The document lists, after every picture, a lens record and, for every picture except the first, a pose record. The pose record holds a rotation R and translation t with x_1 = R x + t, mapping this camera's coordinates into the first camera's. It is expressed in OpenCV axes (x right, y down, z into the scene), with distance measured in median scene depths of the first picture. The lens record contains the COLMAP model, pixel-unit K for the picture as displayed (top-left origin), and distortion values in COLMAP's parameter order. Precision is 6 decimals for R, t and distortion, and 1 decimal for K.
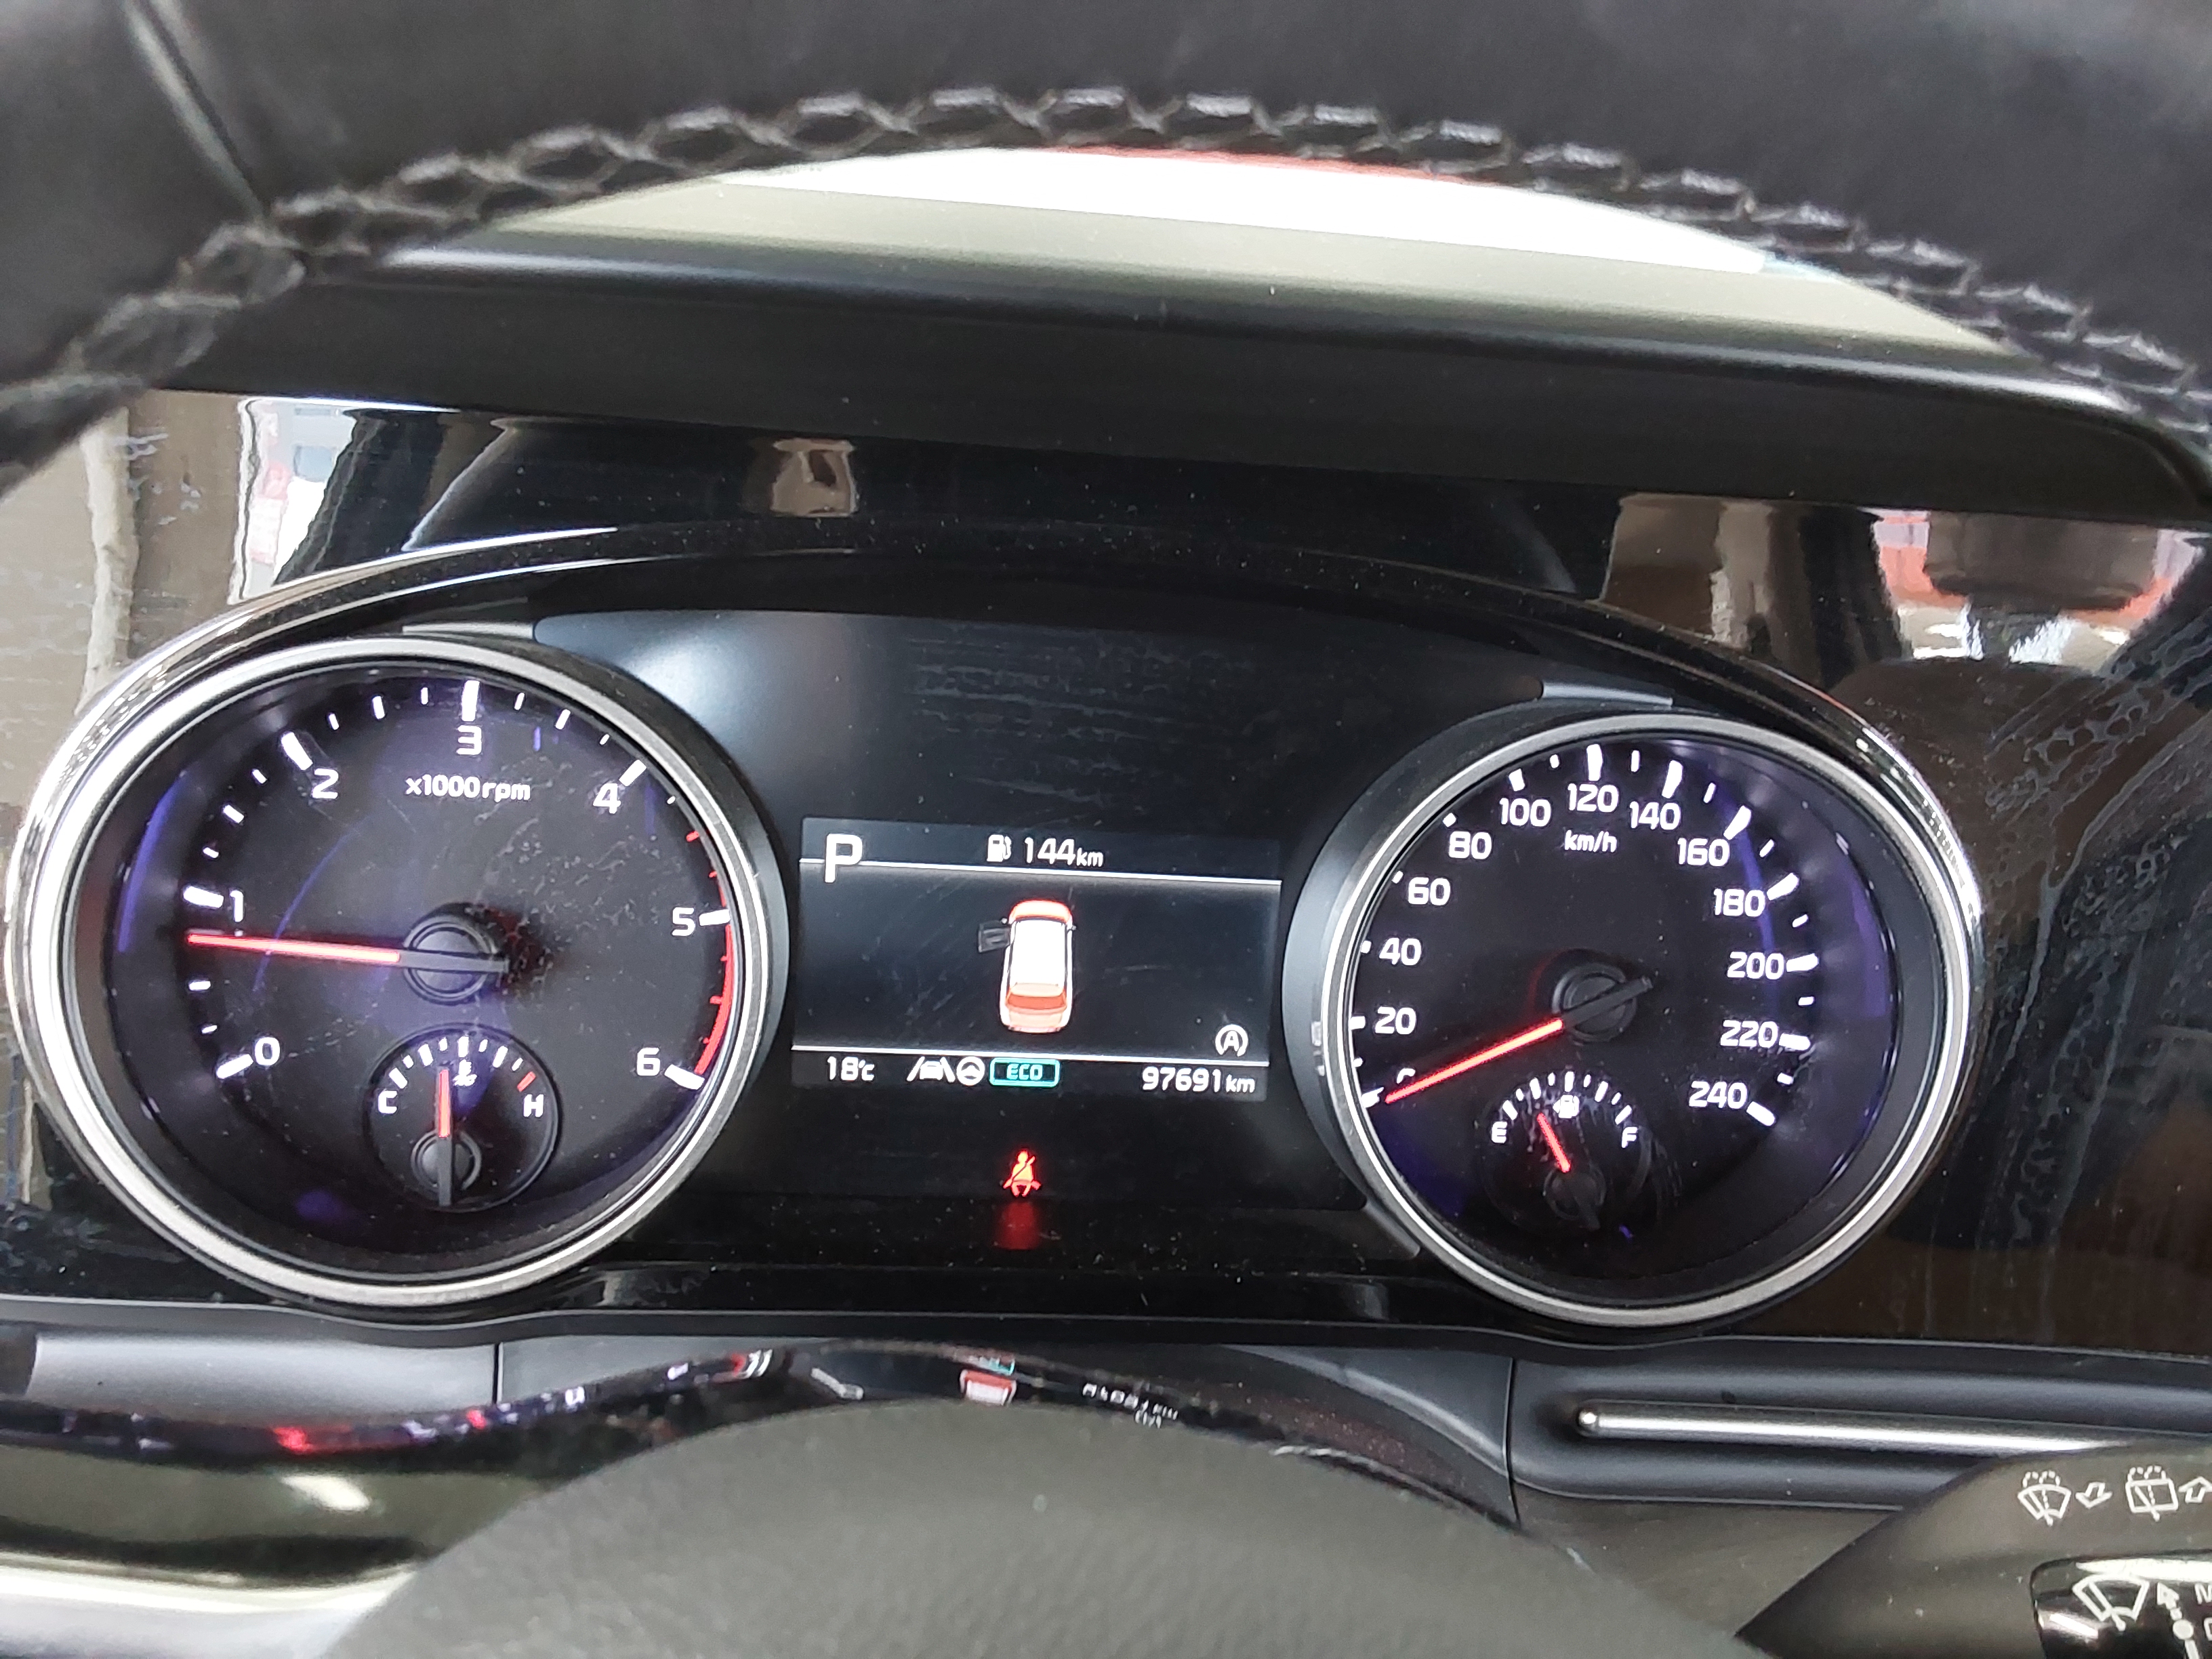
lens RADIAL K [[1781.9, 0, 1099.2], [0, 1781.9, 819.5], [0, 0, 1]] dist [0.107378, -0.138199]
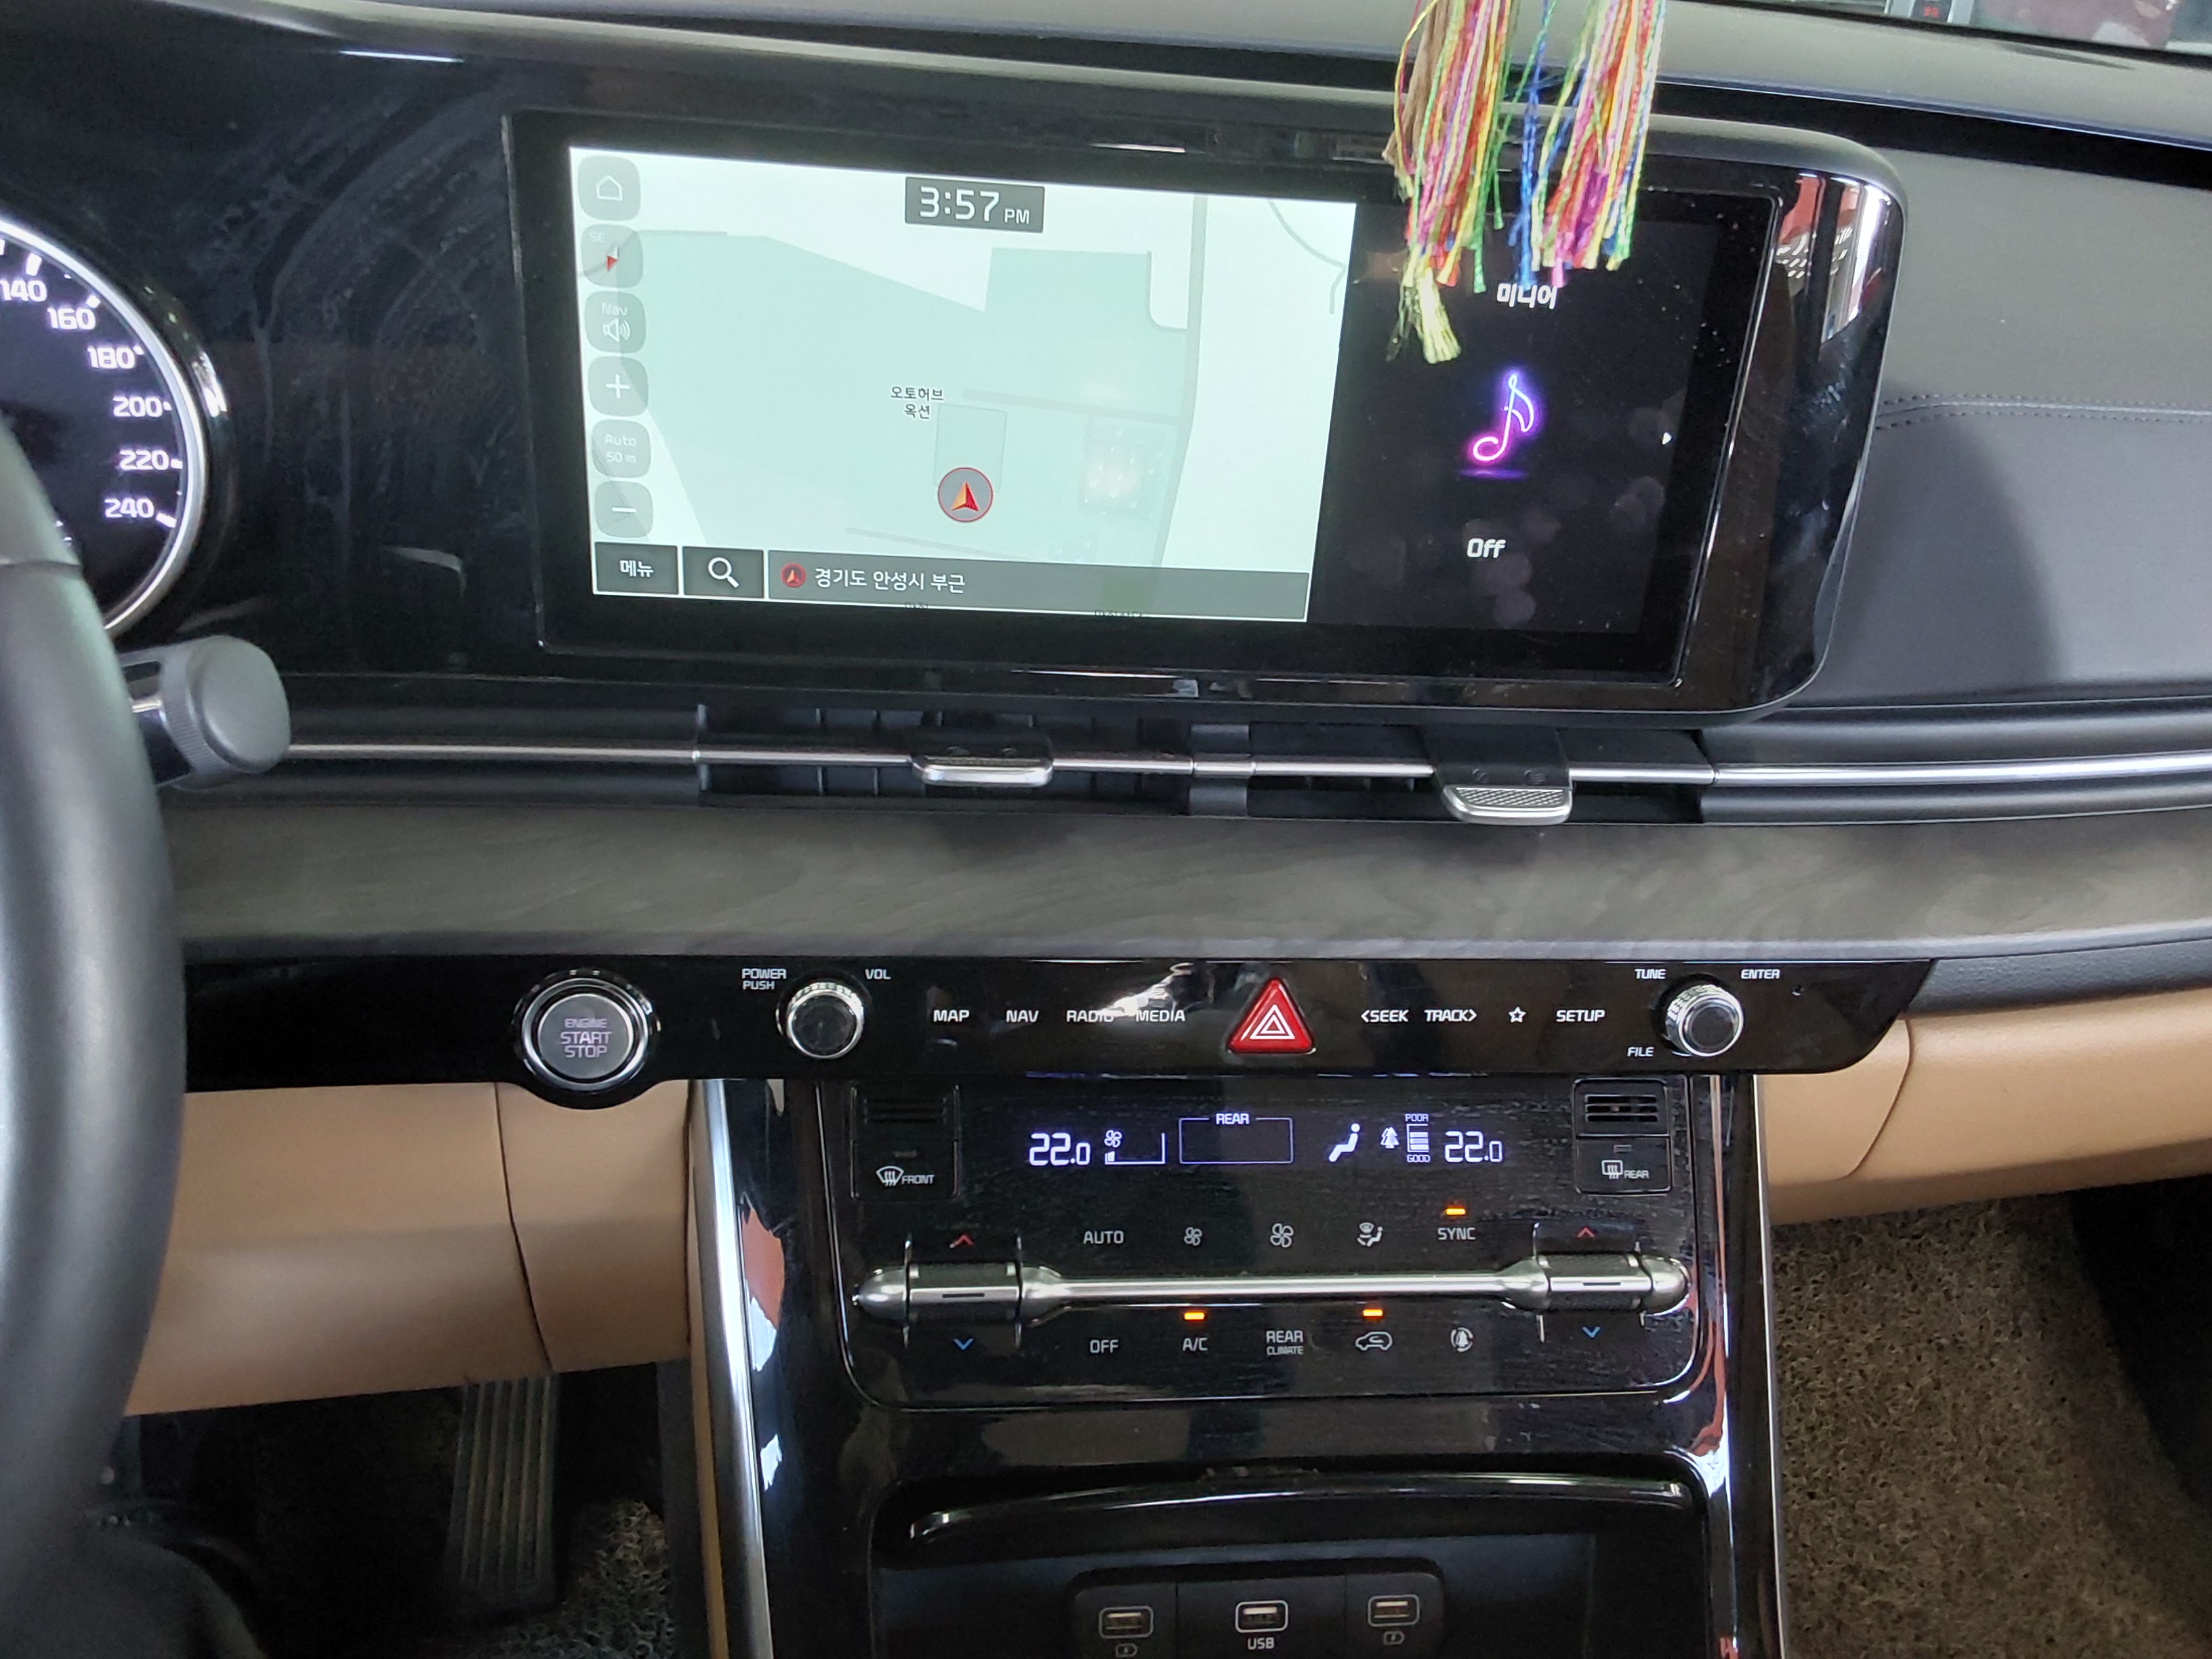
lens RADIAL K [[1781.9, 0, 1136.4], [0, 1781.9, 868.6], [0, 0, 1]] dist [0.107378, -0.138199]
pose [[0.984687, -0.082006, 0.153836, 0.864511], [0.040772, 0.966308, 0.254139, 0.100526], [-0.169494, -0.243975, 0.954855, -0.484184]]
